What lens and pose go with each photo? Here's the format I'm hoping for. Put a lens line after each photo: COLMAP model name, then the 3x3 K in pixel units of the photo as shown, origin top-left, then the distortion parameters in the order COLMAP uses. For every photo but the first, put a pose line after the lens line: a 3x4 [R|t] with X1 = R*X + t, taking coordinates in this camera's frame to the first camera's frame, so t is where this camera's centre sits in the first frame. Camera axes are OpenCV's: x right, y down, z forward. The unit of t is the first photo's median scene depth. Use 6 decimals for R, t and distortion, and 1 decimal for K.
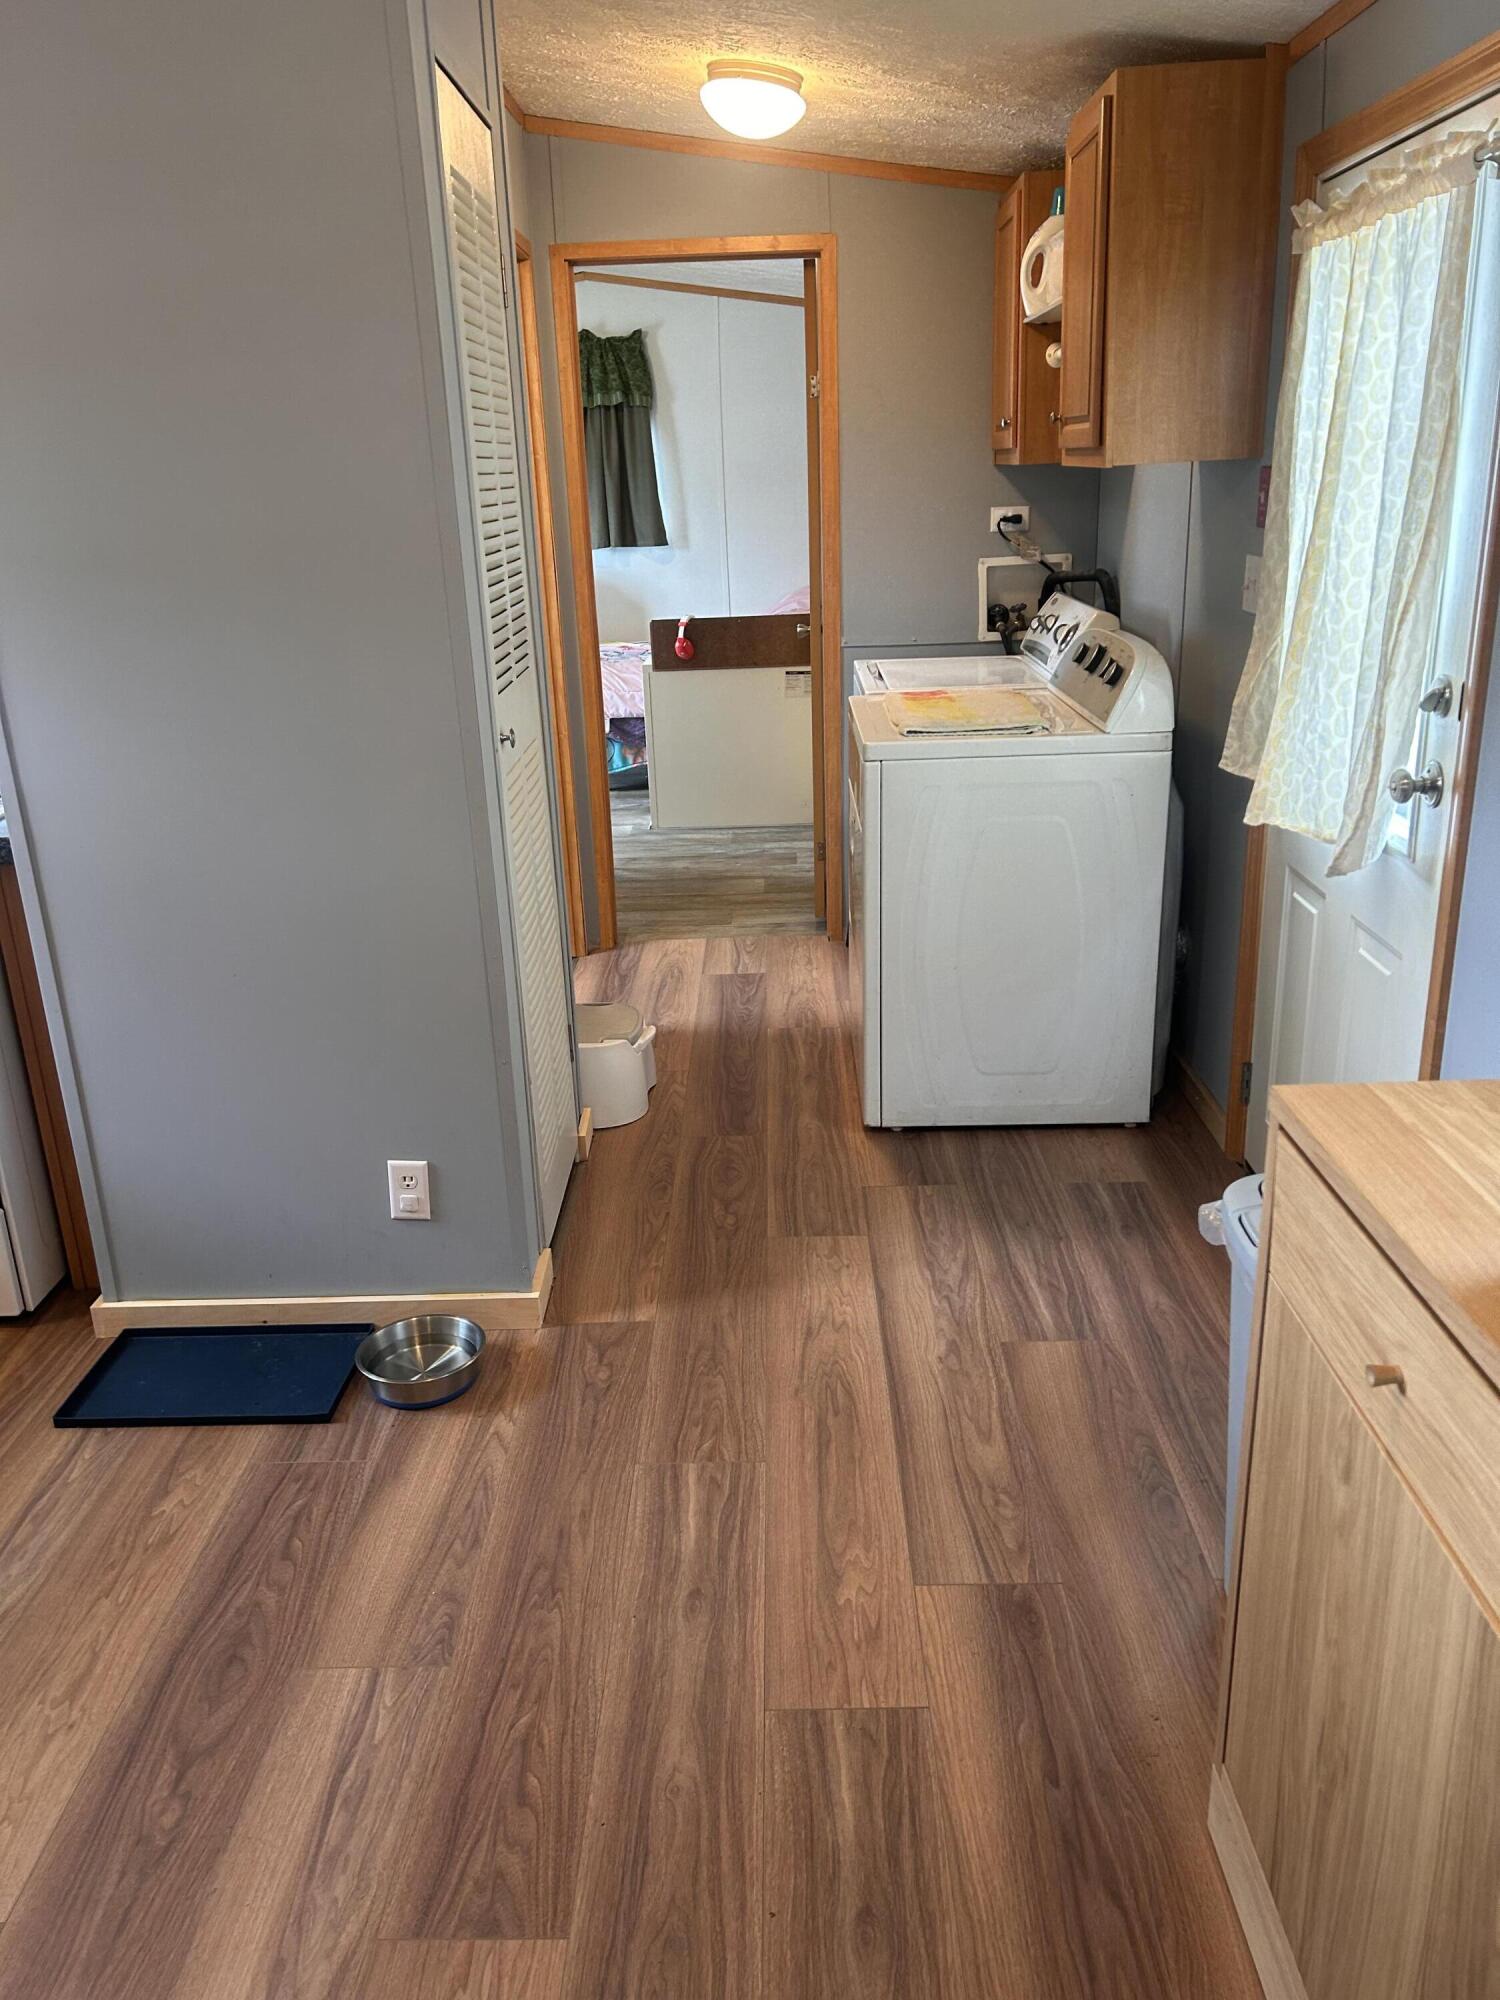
lens RADIAL K [[1456.6, 0, 757.5], [0, 1456.6, 995.6], [0, 0, 1]] dist [0.044634, -0.061431]
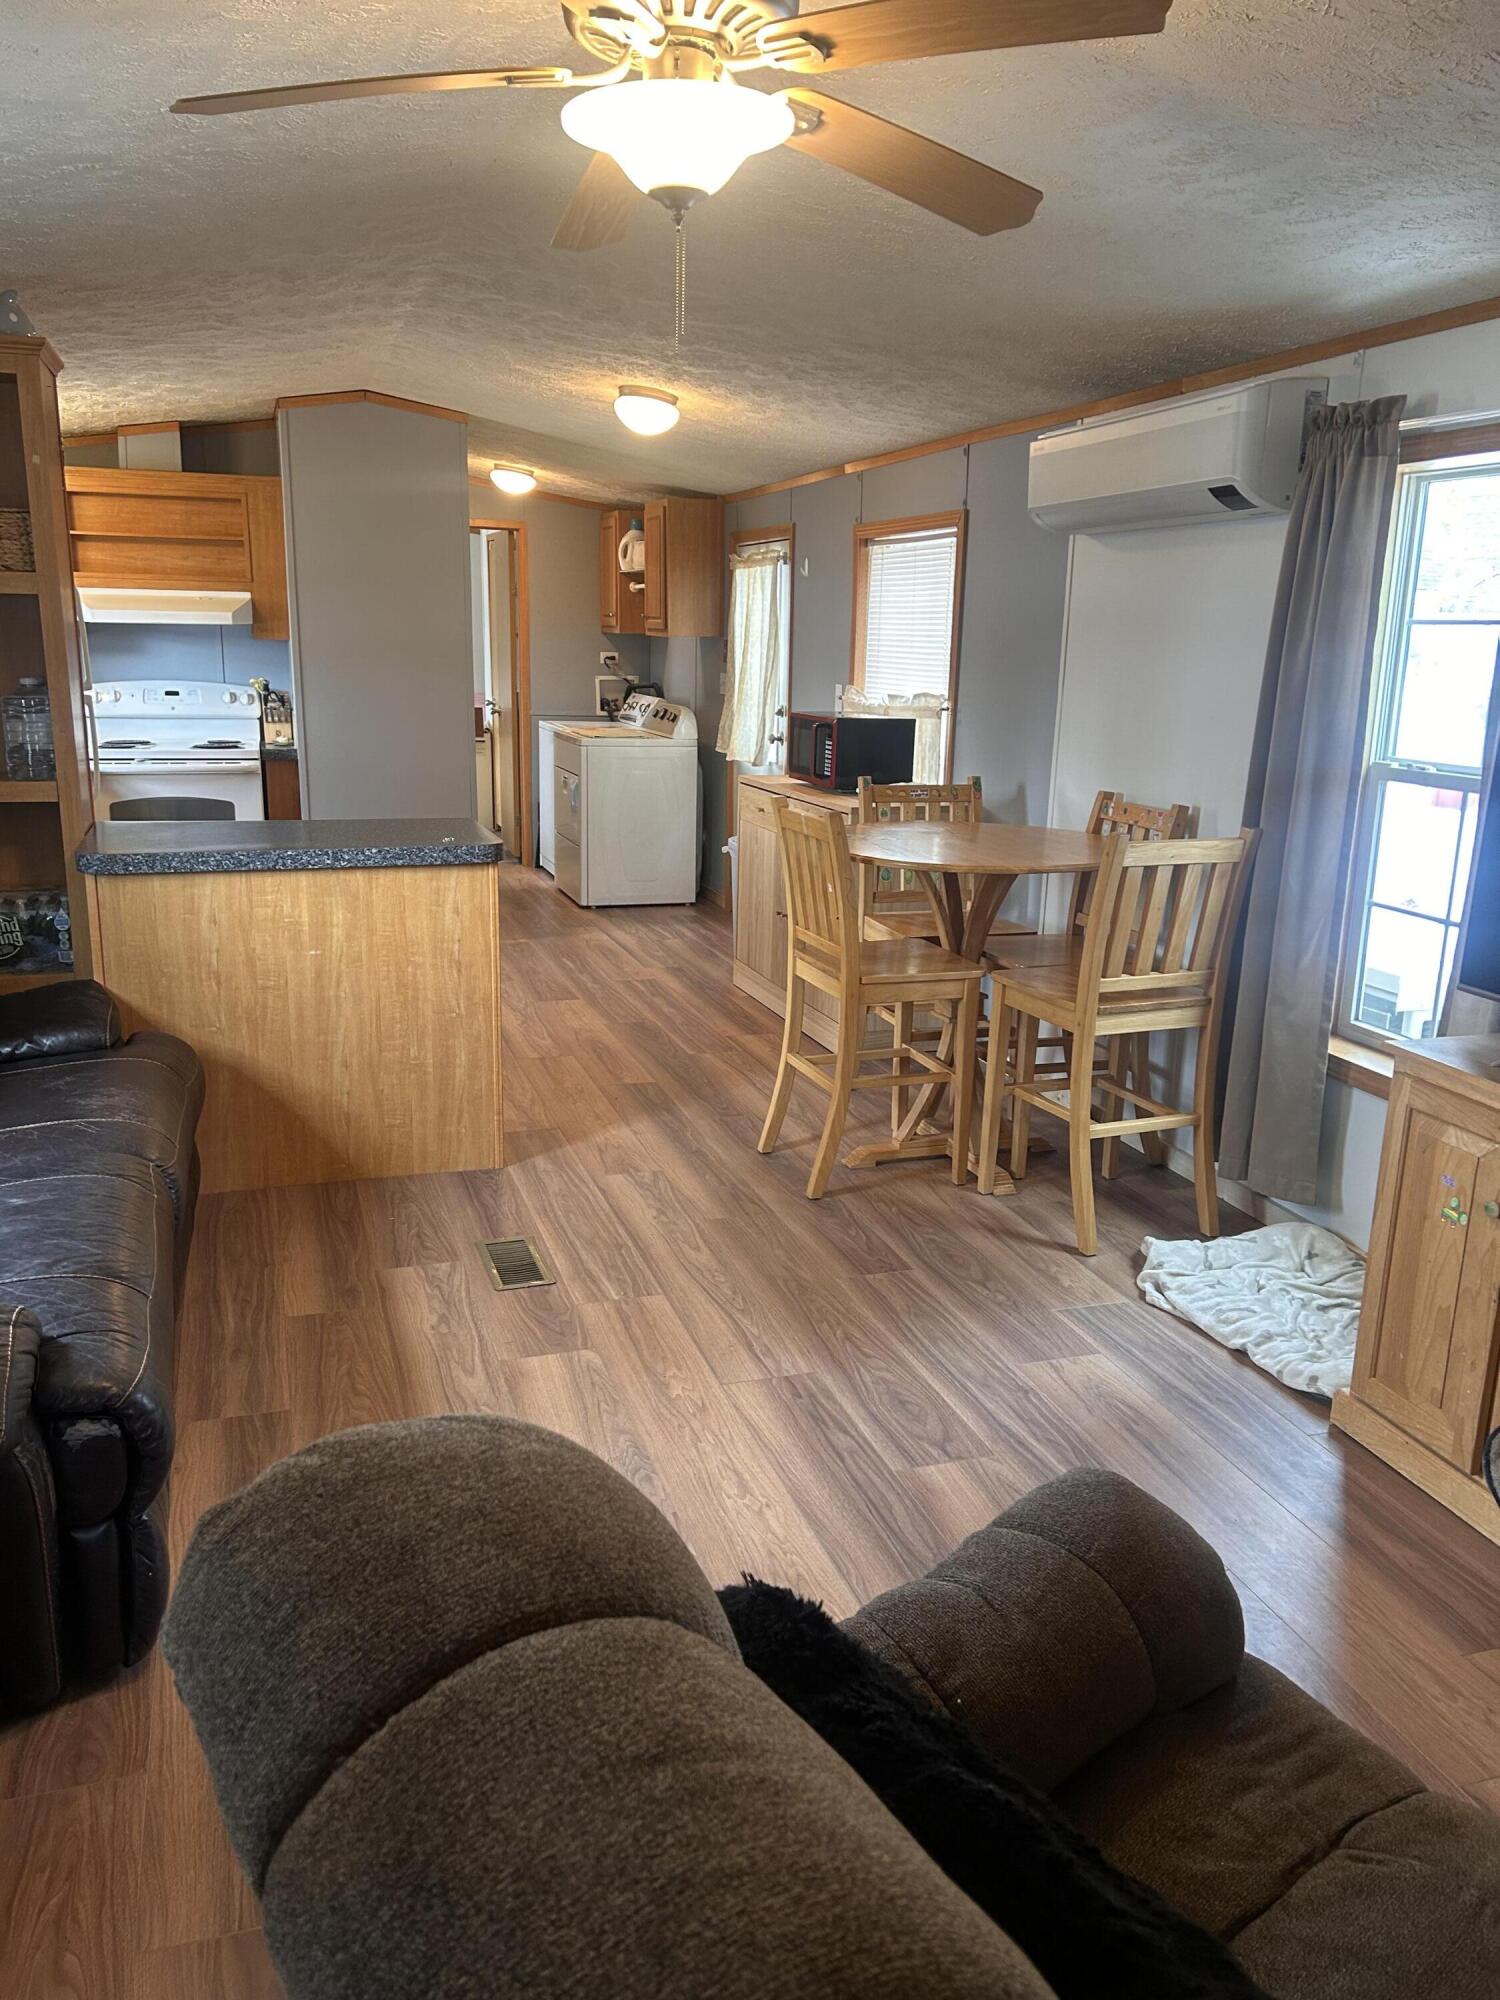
lens RADIAL K [[1503.2, 0, 751.9], [0, 1503.2, 1023.9], [0, 0, 1]] dist [0.101798, -0.225275]
pose [[0.942907, -0.031337, 0.331578, -0.609848], [0.061295, 0.994886, -0.080278, 0.628634], [-0.327366, 0.096019, 0.940006, -1.727156]]
